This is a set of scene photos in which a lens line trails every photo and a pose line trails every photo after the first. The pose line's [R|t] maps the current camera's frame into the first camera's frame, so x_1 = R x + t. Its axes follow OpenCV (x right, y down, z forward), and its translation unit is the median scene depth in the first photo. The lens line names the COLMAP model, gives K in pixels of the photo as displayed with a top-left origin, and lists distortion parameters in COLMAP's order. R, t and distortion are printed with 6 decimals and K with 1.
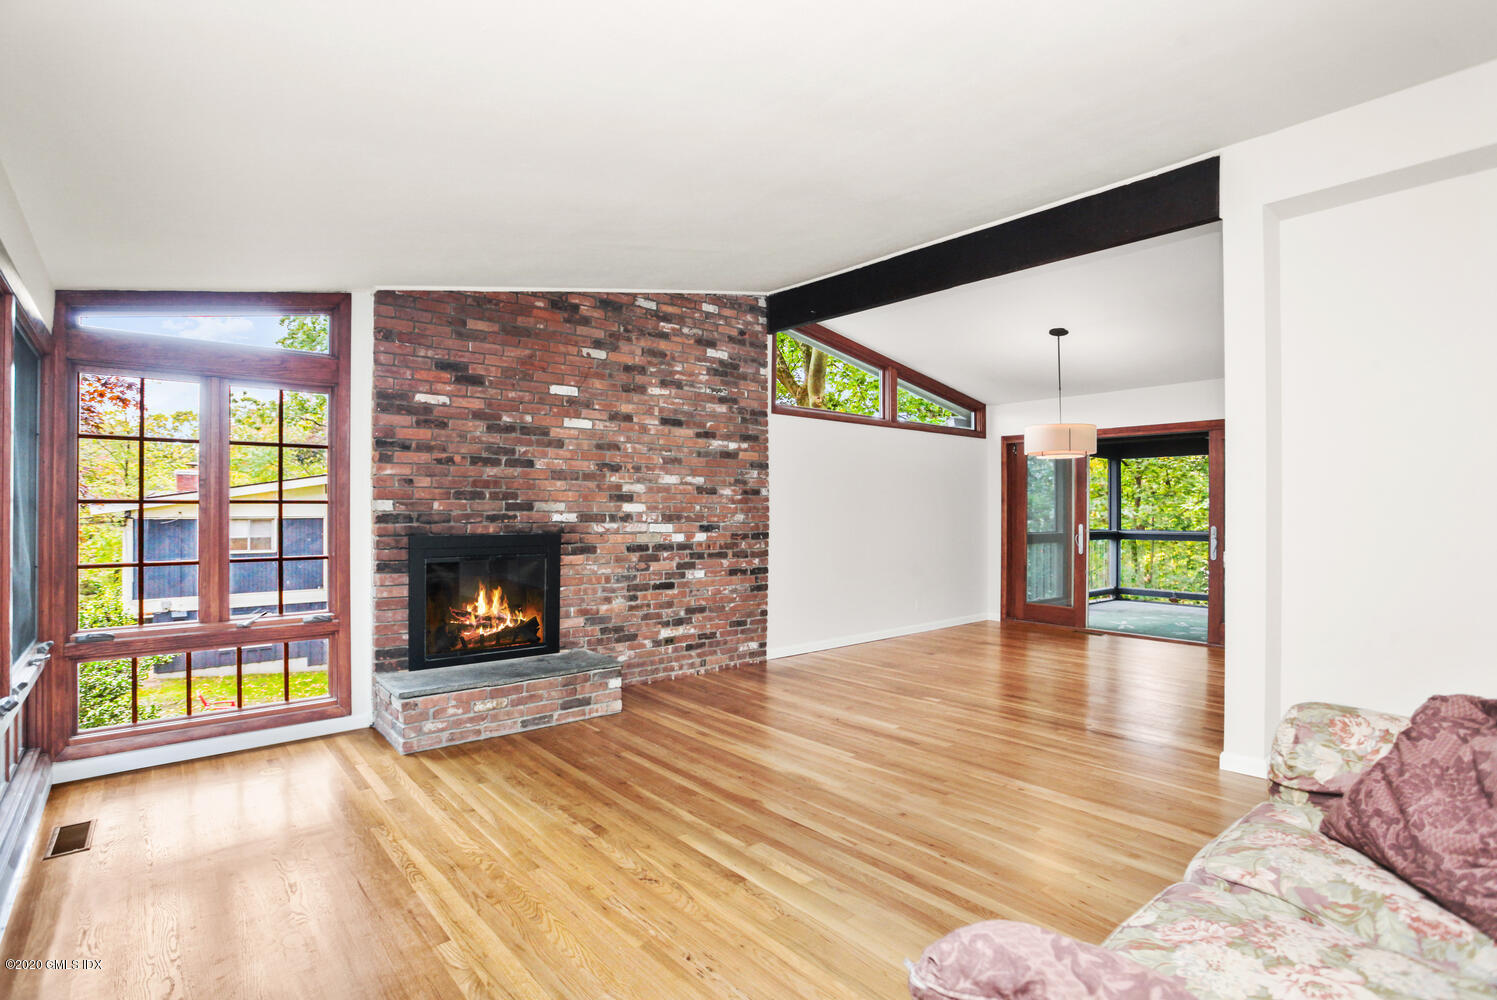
lens RADIAL K [[730.4, 0, 750.4], [0, 730.4, 504.6], [0, 0, 1]] dist [-0.078955, 0.032926]
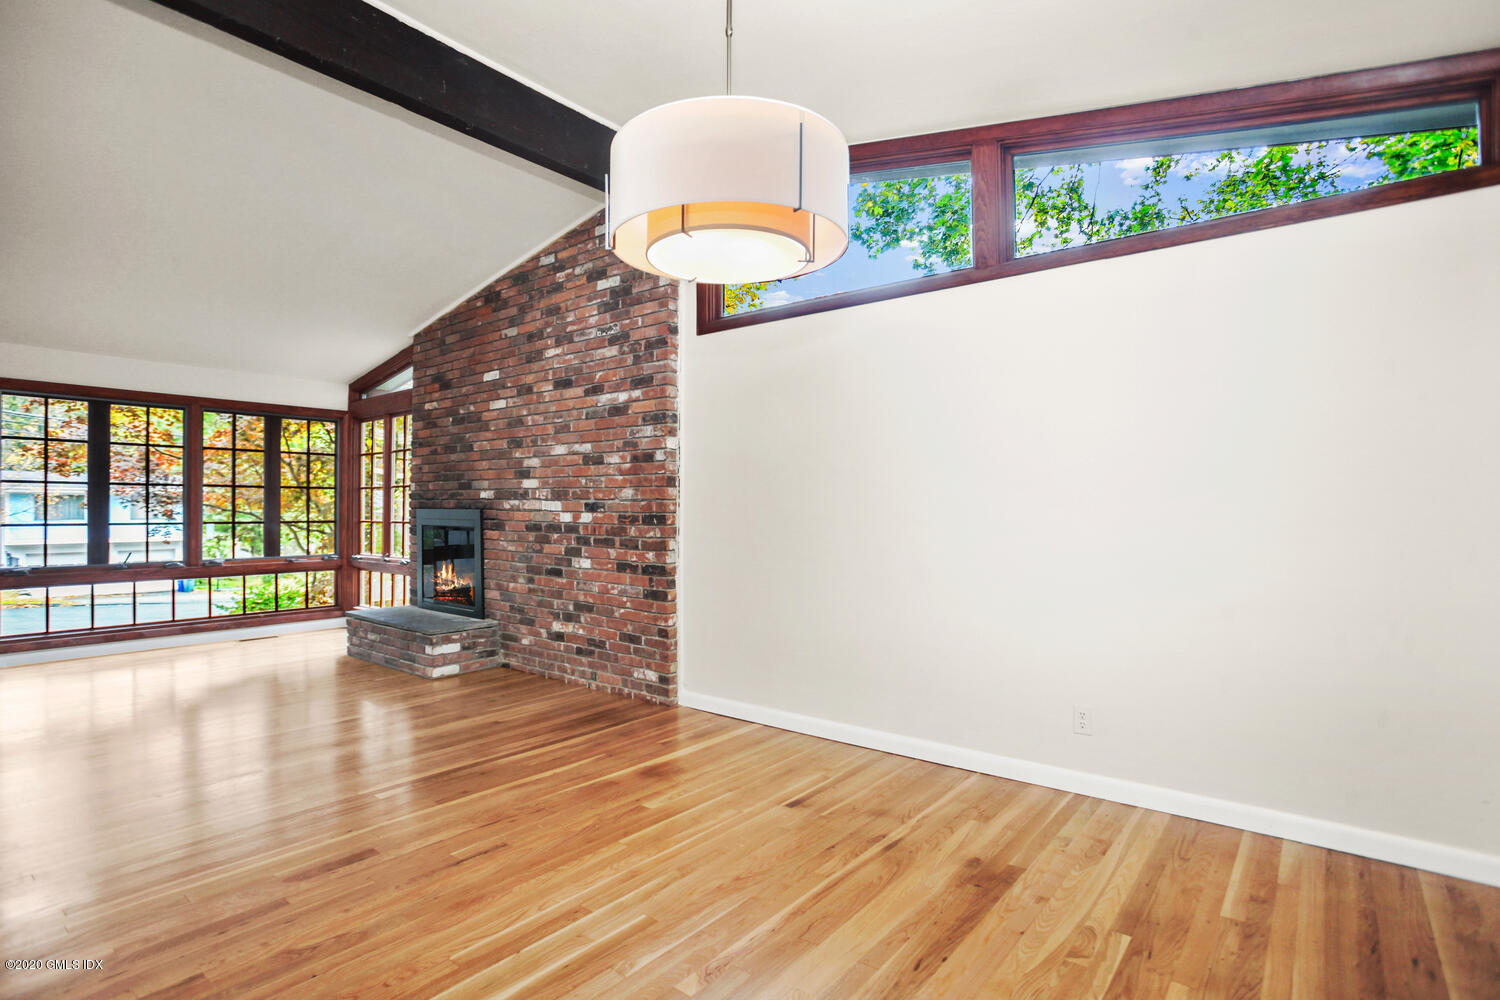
lens RADIAL K [[749.2, 0, 750.0], [0, 749.2, 500.0], [0, 0, 1]] dist [-0.073680, 0.035596]
pose [[0.191056, -0.011522, -0.981512, 0.828313], [0.006749, 0.999923, -0.010425, 0.036802], [0.981556, -0.004632, 0.191119, 1.088577]]
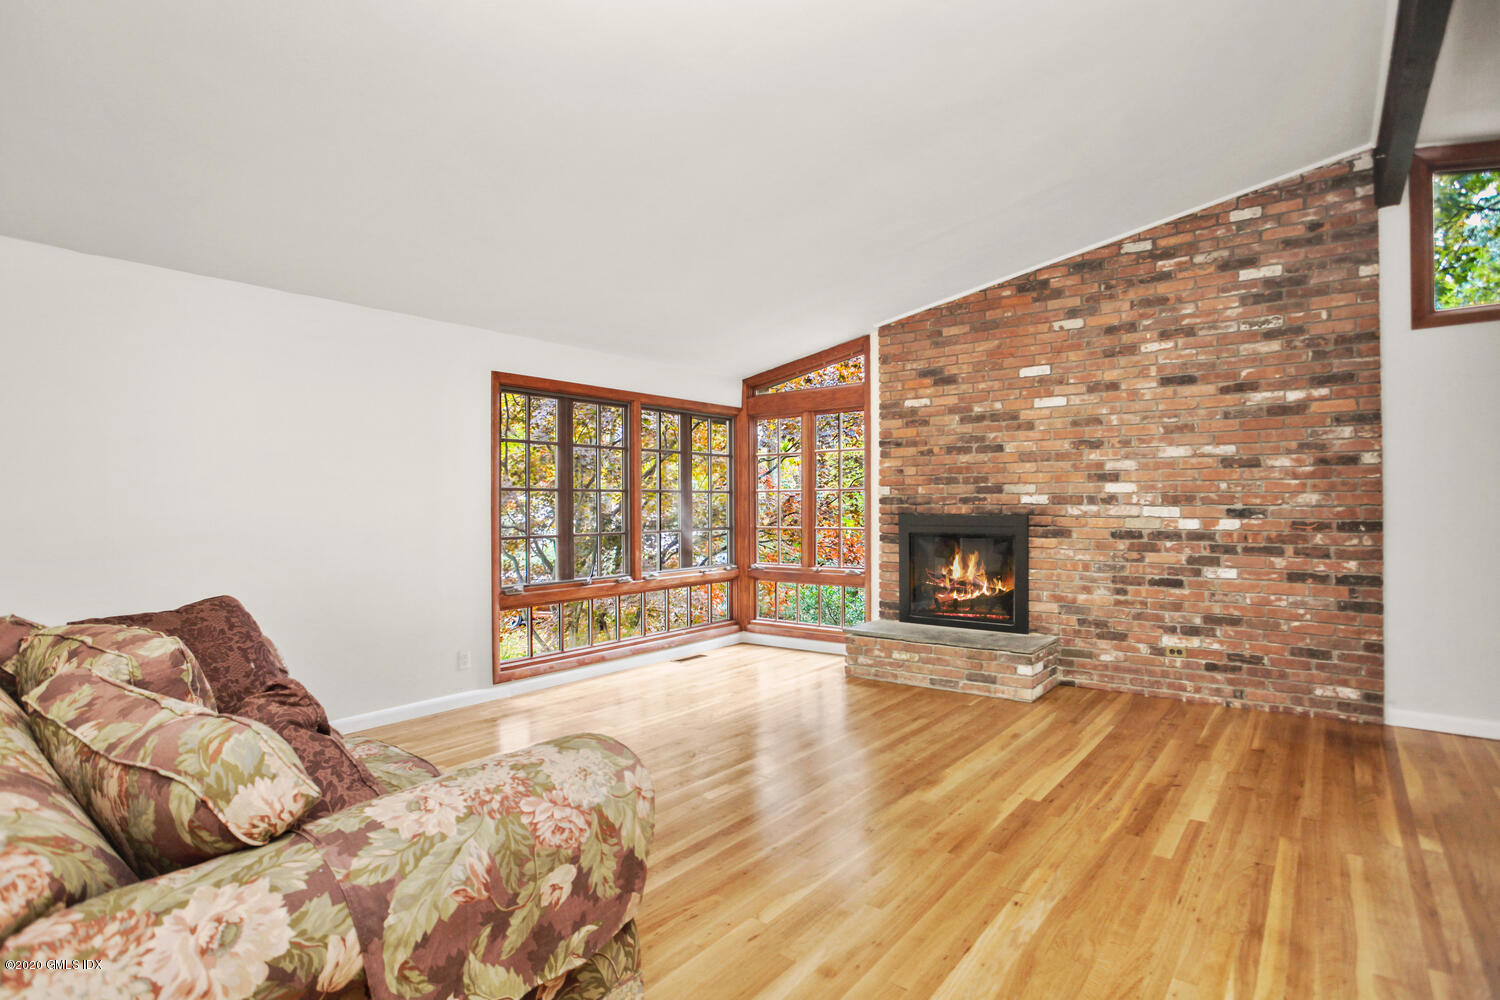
lens RADIAL K [[749.2, 0, 750.0], [0, 749.2, 500.0], [0, 0, 1]] dist [-0.073680, 0.035596]
pose [[0.192363, -0.008615, -0.981286, 0.615392], [0.012979, 0.999896, -0.006234, 0.018439], [0.981238, -0.011537, 0.192455, 0.394801]]
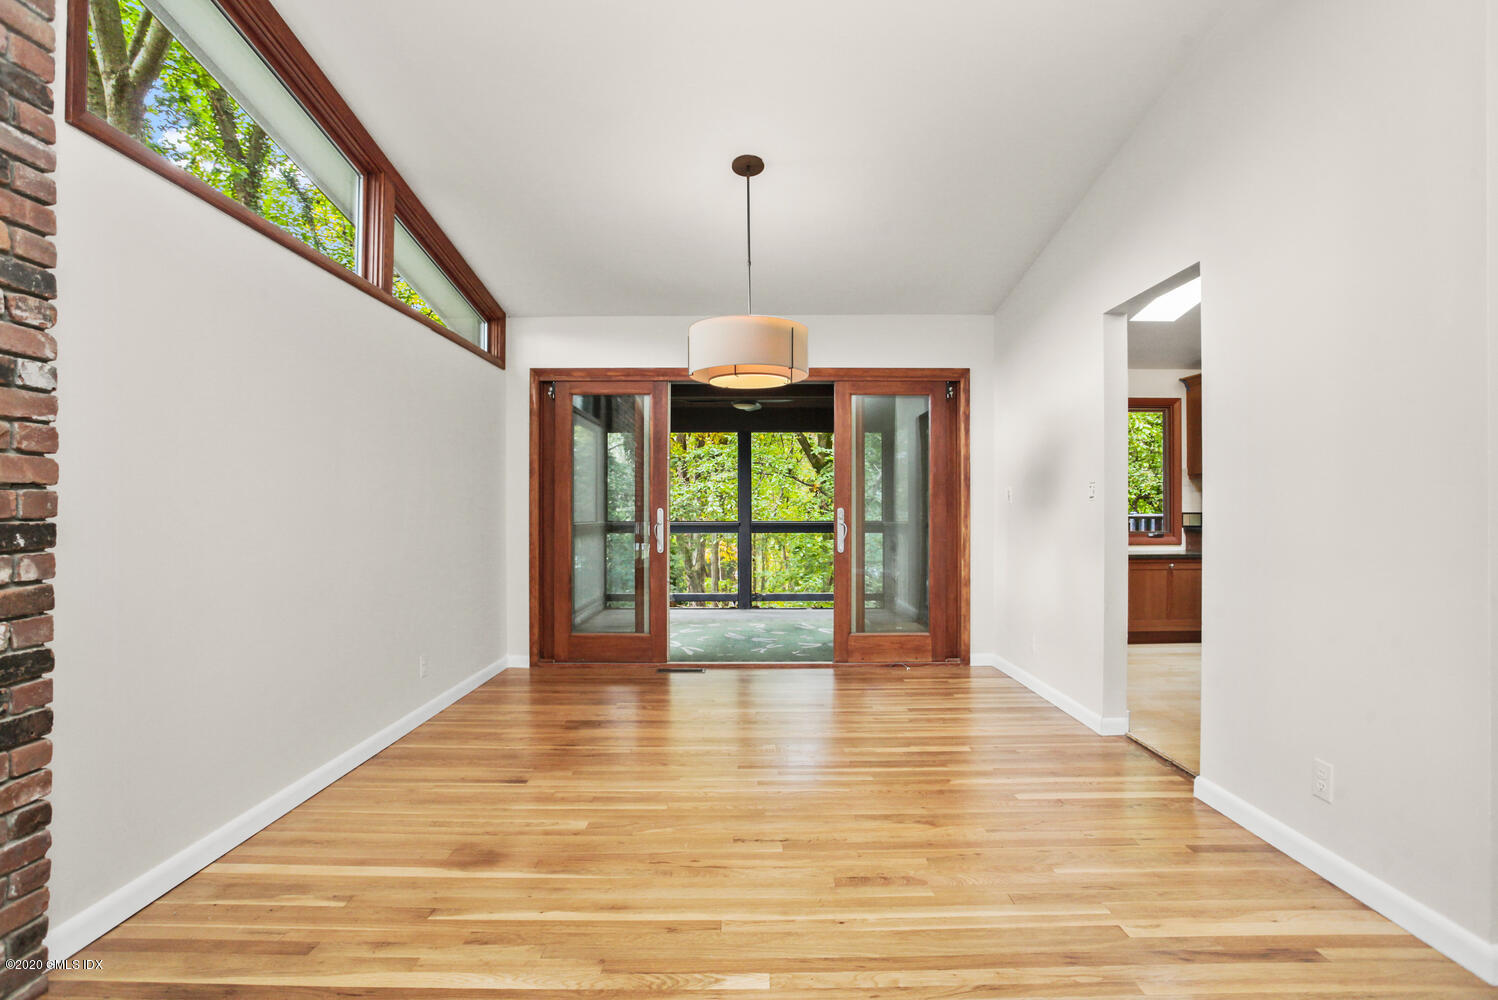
lens RADIAL K [[730.9, 0, 750.9], [0, 730.9, 504.6], [0, 0, 1]] dist [-0.078955, 0.032926]
pose [[0.642951, 0.001663, 0.765906, -0.009583], [0.000437, 0.999997, -0.002539, 0.036061], [-0.765907, 0.001967, 0.642948, 0.719136]]
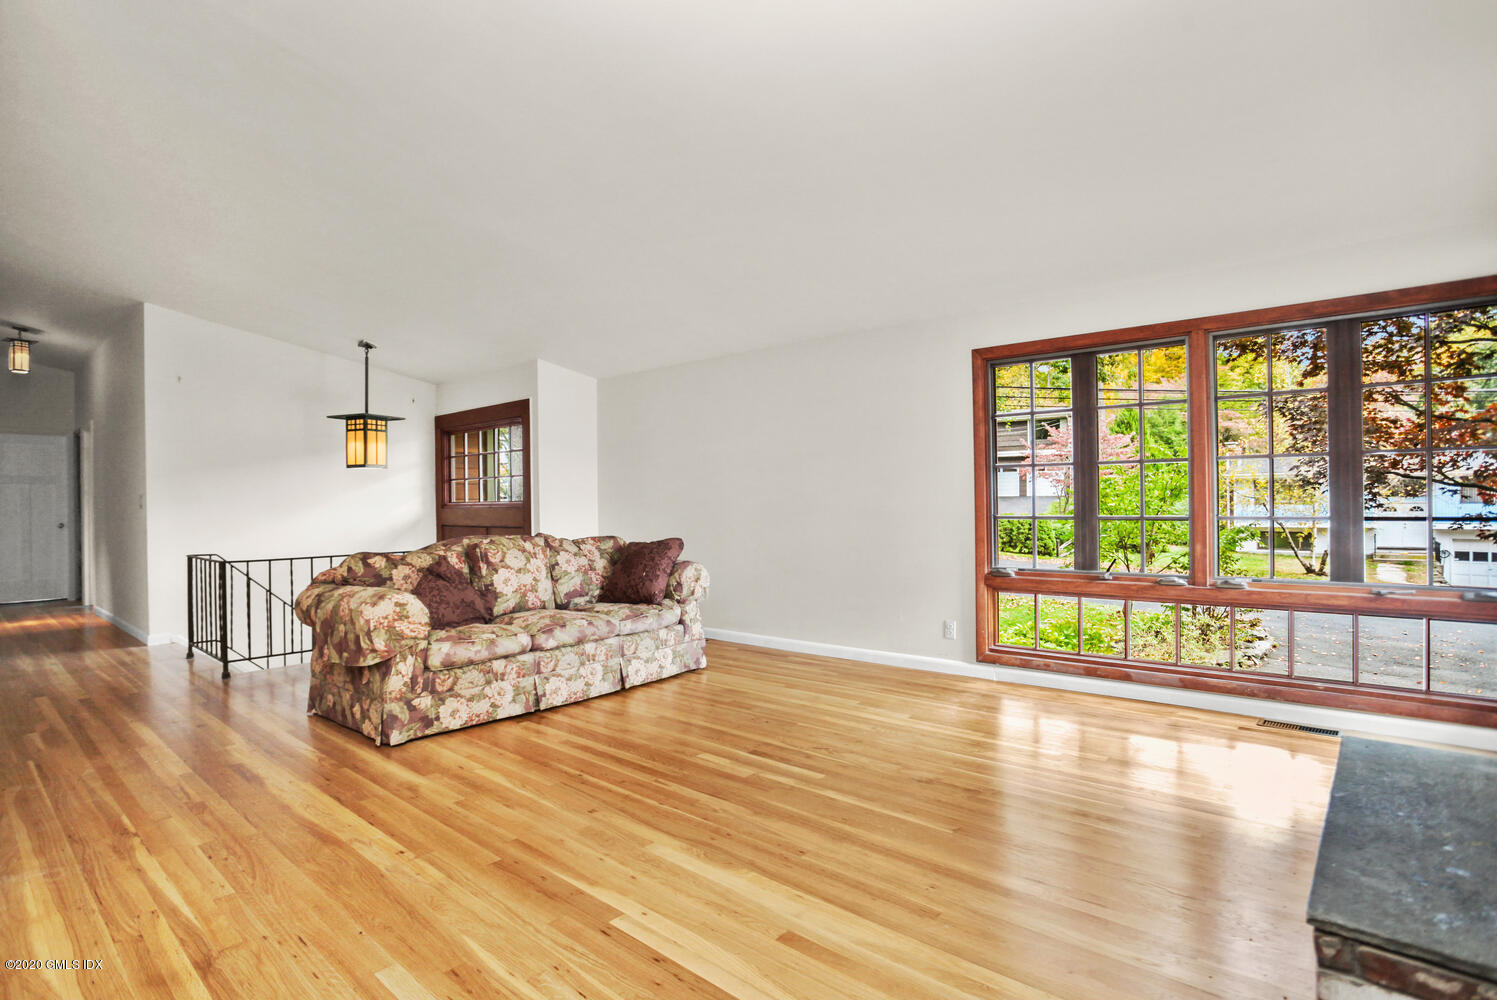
lens RADIAL K [[747.7, 0, 748.5], [0, 747.7, 500.0], [0, 0, 1]] dist [-0.073680, 0.035596]
pose [[-0.989857, 0.013378, -0.141436, 0.083233], [0.014097, 0.999892, -0.004083, 0.034547], [0.141366, -0.006035, -0.989939, 1.101185]]
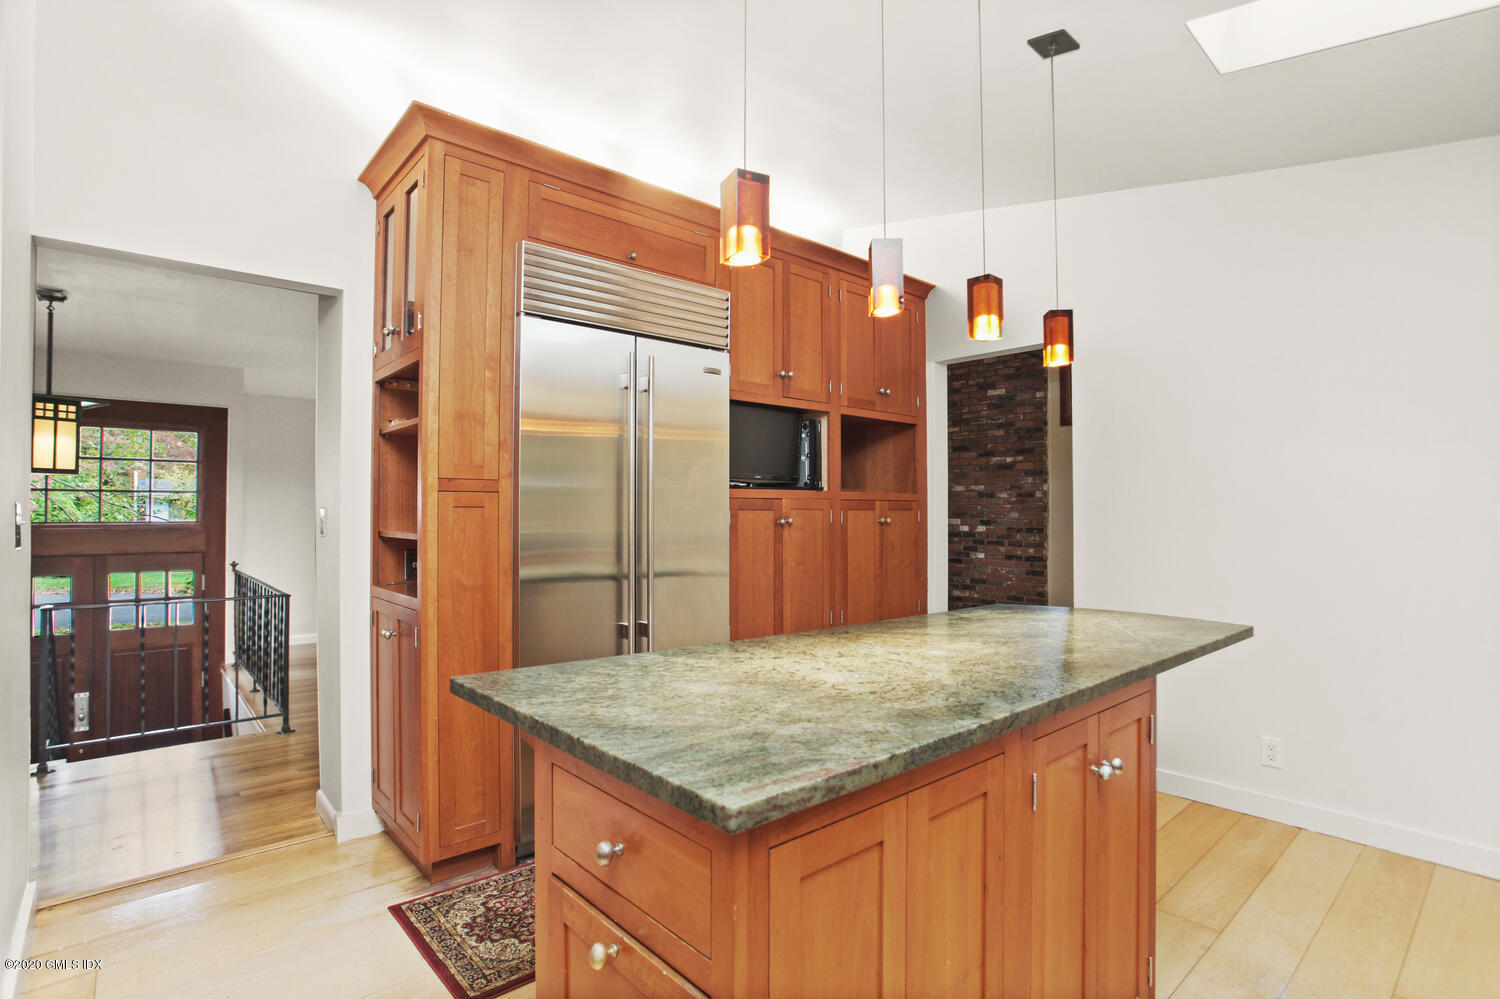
lens RADIAL K [[749.2, 0, 750.0], [0, 749.2, 499.5], [0, 0, 1]] dist [-0.073680, 0.035596]
pose [[0.027374, -0.018149, -0.999461, 1.417002], [0.003577, 0.999831, -0.018058, 0.013780], [0.999619, -0.003080, 0.027434, 0.559414]]
